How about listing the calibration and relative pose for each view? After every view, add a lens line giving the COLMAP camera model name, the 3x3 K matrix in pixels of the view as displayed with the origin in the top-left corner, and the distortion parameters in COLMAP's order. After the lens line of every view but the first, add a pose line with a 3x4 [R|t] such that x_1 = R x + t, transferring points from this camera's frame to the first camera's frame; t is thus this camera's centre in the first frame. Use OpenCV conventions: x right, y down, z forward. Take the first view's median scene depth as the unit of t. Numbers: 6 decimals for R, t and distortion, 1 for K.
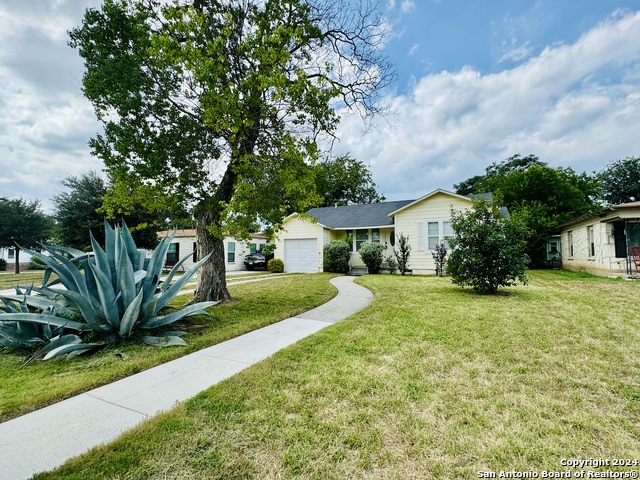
lens RADIAL K [[304.1, 0, 320.5], [0, 304.1, 239.1], [0, 0, 1]] dist [0.000263, -0.000096]
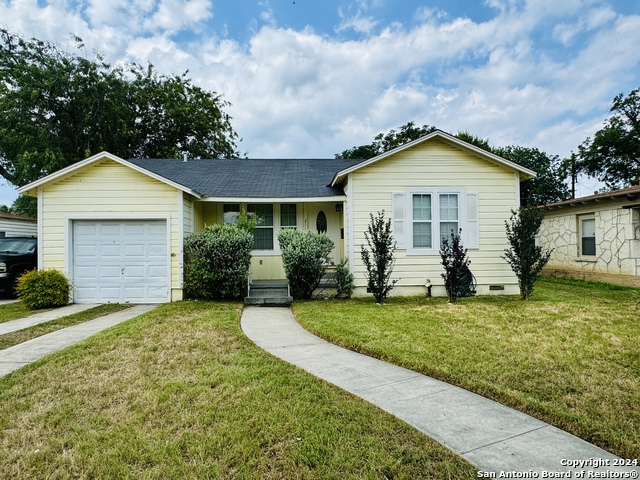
lens RADIAL K [[366.3, 0, 319.7], [0, 366.3, 243.0], [0, 0, 1]] dist [-0.007496, 0.000022]
pose [[0.872343, -0.001383, 0.488892, -0.066302], [-0.024585, 0.998607, 0.046693, 0.001076], [-0.488275, -0.052751, 0.871094, 0.423987]]
